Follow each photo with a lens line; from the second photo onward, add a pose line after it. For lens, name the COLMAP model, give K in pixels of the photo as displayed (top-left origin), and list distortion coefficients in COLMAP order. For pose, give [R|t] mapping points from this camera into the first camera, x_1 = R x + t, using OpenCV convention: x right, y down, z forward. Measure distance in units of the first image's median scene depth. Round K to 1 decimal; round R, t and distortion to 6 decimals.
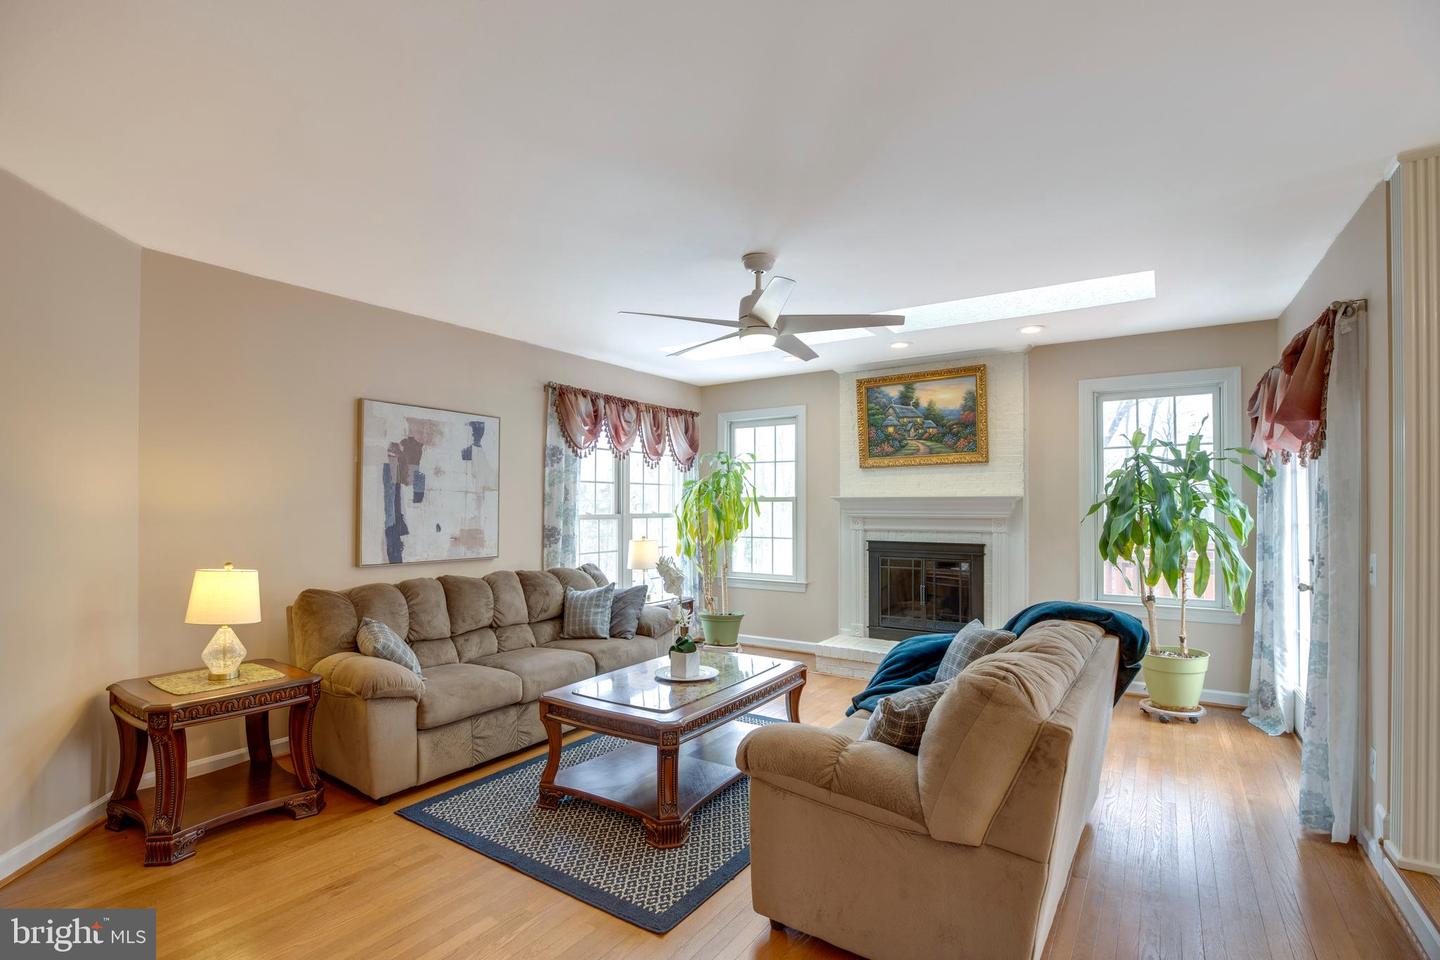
lens RADIAL K [[672.3, 0, 725.8], [0, 672.3, 494.0], [0, 0, 1]] dist [-0.031783, 0.004665]
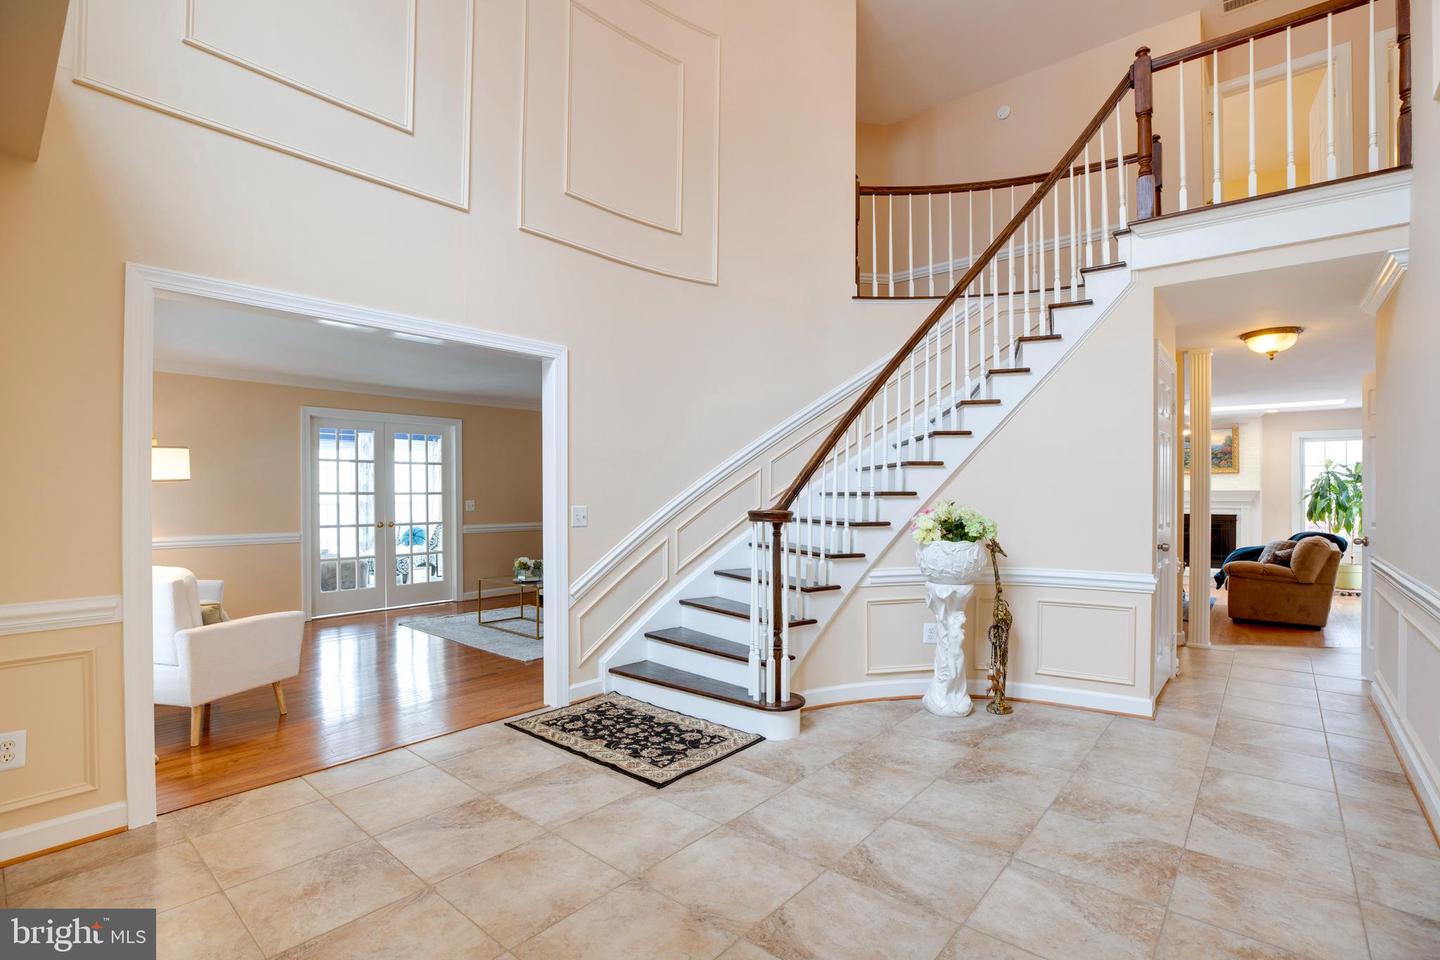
lens RADIAL K [[672.3, 0, 718.2], [0, 672.3, 489.9], [0, 0, 1]] dist [-0.031783, 0.004665]
pose [[0.992618, -0.001137, -0.121274, -0.871143], [0.002770, 0.999908, 0.013302, -0.027789], [0.121248, -0.013540, 0.992530, -1.079201]]
